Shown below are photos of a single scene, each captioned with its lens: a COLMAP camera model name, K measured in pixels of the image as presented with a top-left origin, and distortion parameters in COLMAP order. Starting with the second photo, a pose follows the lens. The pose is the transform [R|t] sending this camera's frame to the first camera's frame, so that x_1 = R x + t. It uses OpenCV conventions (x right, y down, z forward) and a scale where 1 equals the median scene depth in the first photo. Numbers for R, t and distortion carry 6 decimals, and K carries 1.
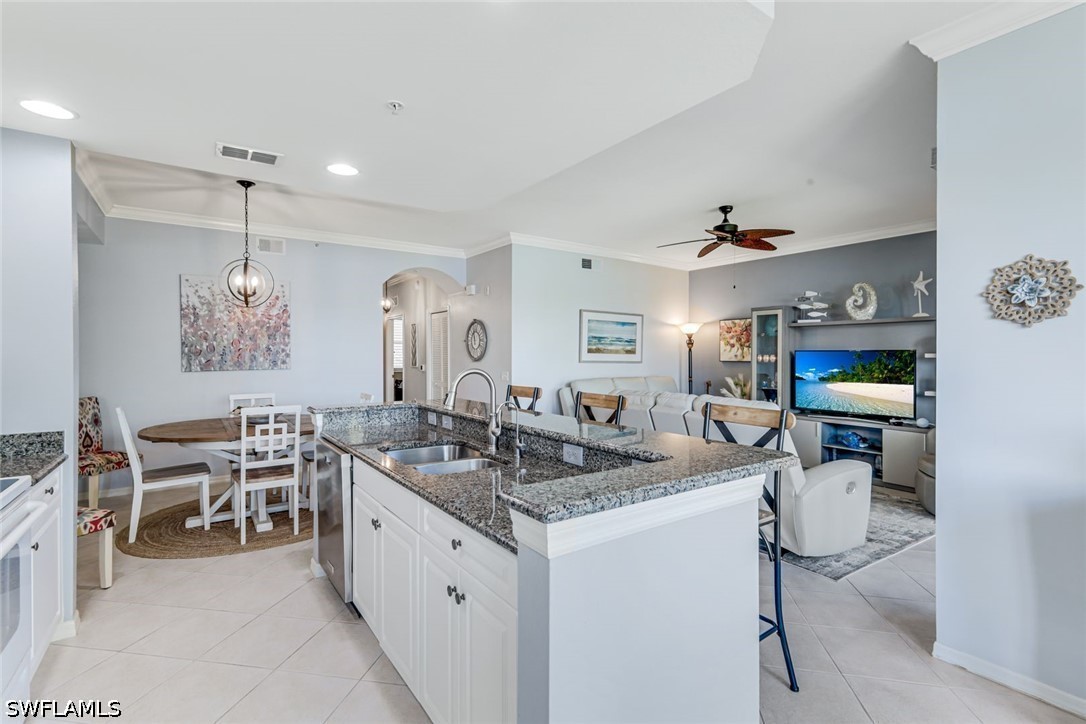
lens RADIAL K [[484.6, 0, 541.5], [0, 484.6, 360.2], [0, 0, 1]] dist [0.012457, -0.002130]
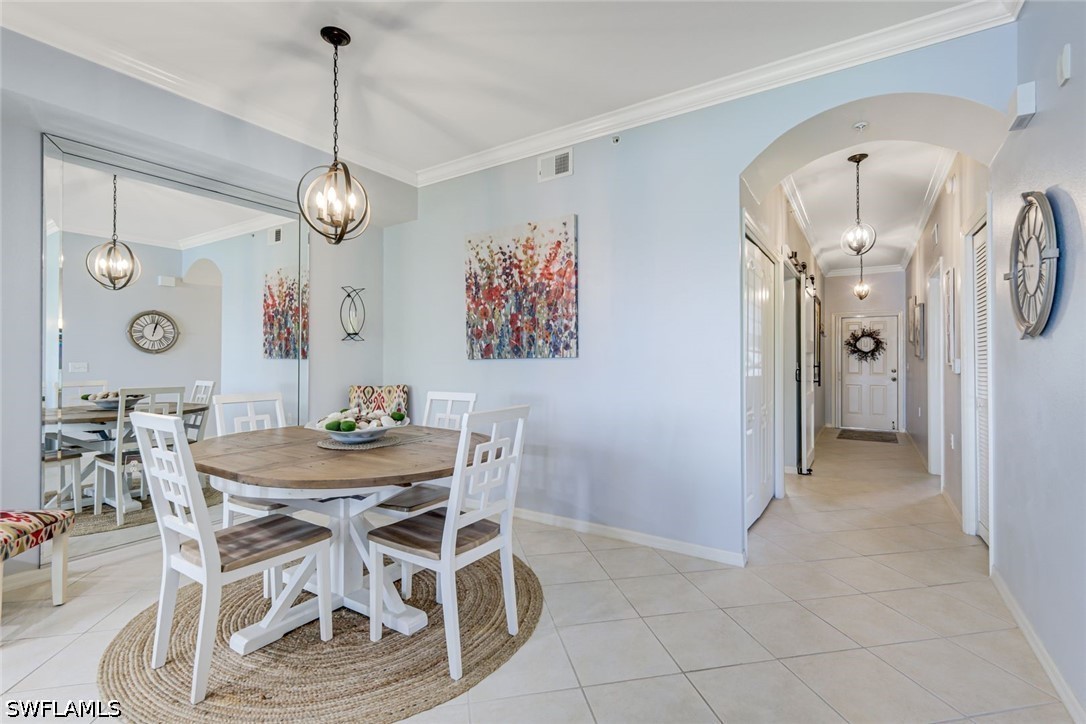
lens RADIAL K [[484.6, 0, 541.0], [0, 484.6, 358.5], [0, 0, 1]] dist [0.012457, -0.002130]
pose [[0.389144, -0.002608, -0.921173, 0.028719], [-0.008193, 0.999947, -0.006292, 0.025531], [0.921140, 0.009996, 0.389102, 0.780323]]
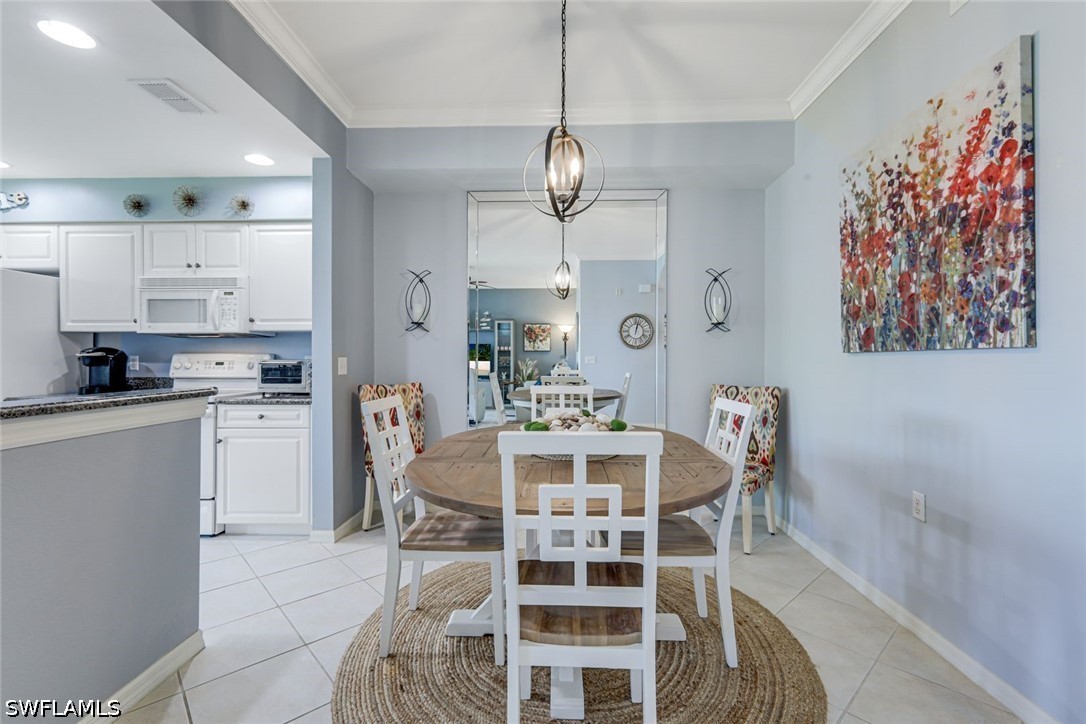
lens RADIAL K [[484.6, 0, 557.2], [0, 484.6, 353.8], [0, 0, 1]] dist [0.012457, -0.002130]
pose [[-0.580024, -0.003575, -0.814591, -0.142017], [-0.009753, 0.999949, 0.002556, 0.025584], [0.814541, 0.009428, -0.580030, 1.018898]]
